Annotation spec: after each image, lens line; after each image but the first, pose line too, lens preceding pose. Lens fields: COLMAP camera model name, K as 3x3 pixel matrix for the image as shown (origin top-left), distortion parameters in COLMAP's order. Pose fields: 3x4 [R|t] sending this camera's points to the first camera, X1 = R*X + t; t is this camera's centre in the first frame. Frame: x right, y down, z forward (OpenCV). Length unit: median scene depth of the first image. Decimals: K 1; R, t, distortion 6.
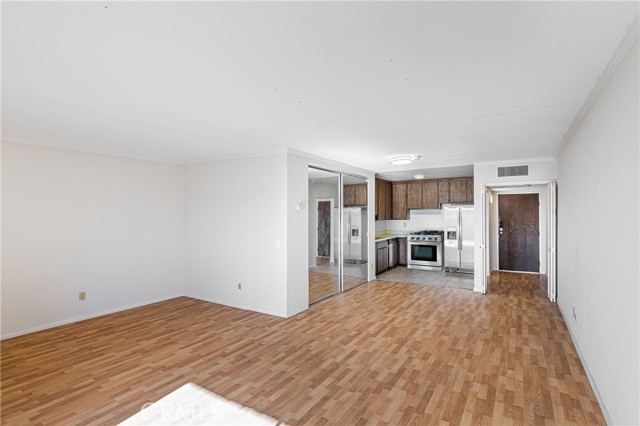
lens RADIAL K [[301.9, 0, 334.1], [0, 301.9, 211.2], [0, 0, 1]] dist [0.004862, -0.001479]
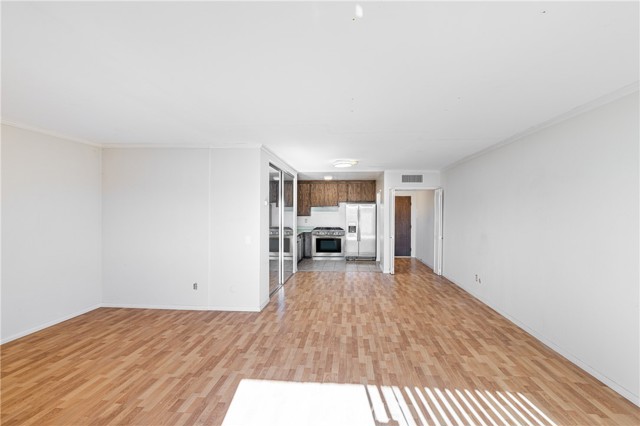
lens RADIAL K [[301.9, 0, 309.3], [0, 301.9, 207.3], [0, 0, 1]] dist [0.004862, -0.001479]
pose [[0.902378, 0.015622, 0.430662, -0.455609], [-0.012786, 0.999873, -0.009479, 0.013078], [-0.430755, 0.003047, 0.902464, 0.017295]]
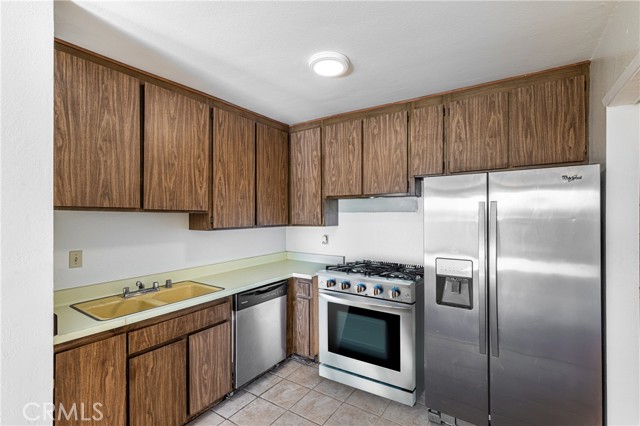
lens RADIAL K [[301.9, 0, 307.6], [0, 301.9, 212.1], [0, 0, 1]] dist [0.004862, -0.001479]
pose [[0.997270, 0.000104, -0.073848, 0.480447], [-0.000458, 0.999988, -0.004779, 0.023956], [0.073846, 0.004800, 0.997258, 1.237814]]
